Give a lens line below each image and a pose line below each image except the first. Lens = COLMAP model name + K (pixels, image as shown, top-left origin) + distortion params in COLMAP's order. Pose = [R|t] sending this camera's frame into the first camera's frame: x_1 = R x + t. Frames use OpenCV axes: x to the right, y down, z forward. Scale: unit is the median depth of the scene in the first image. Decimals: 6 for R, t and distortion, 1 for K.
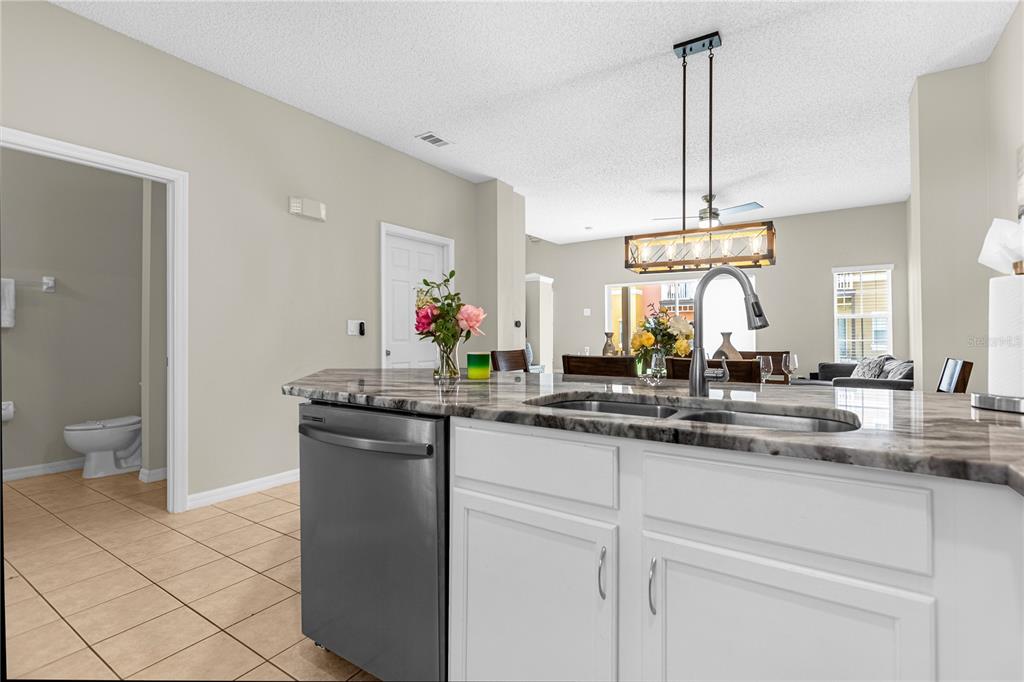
lens RADIAL K [[481.0, 0, 510.0], [0, 481.0, 329.2], [0, 0, 1]] dist [0.002920, 0.000259]
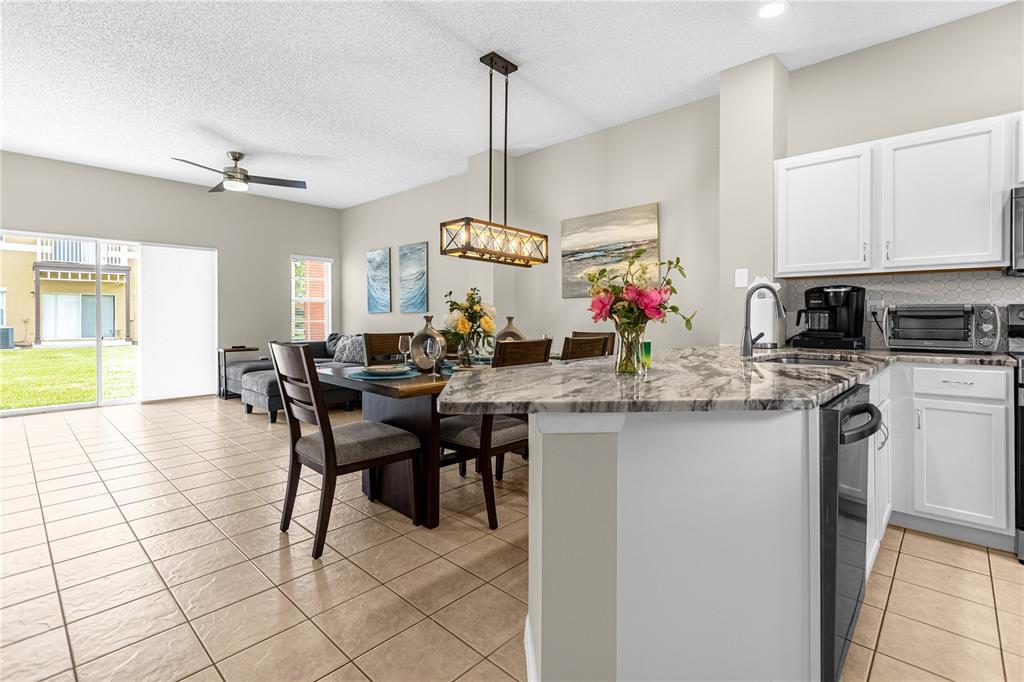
lens RADIAL K [[479.1, 0, 508.9], [0, 479.1, 319.6], [0, 0, 1]] dist [0.003179, -0.001220]
pose [[0.159679, -0.005134, 0.987156, -0.399950], [-0.016988, 0.999824, 0.007947, 0.003110], [-0.987023, -0.018039, 0.159563, 0.432594]]
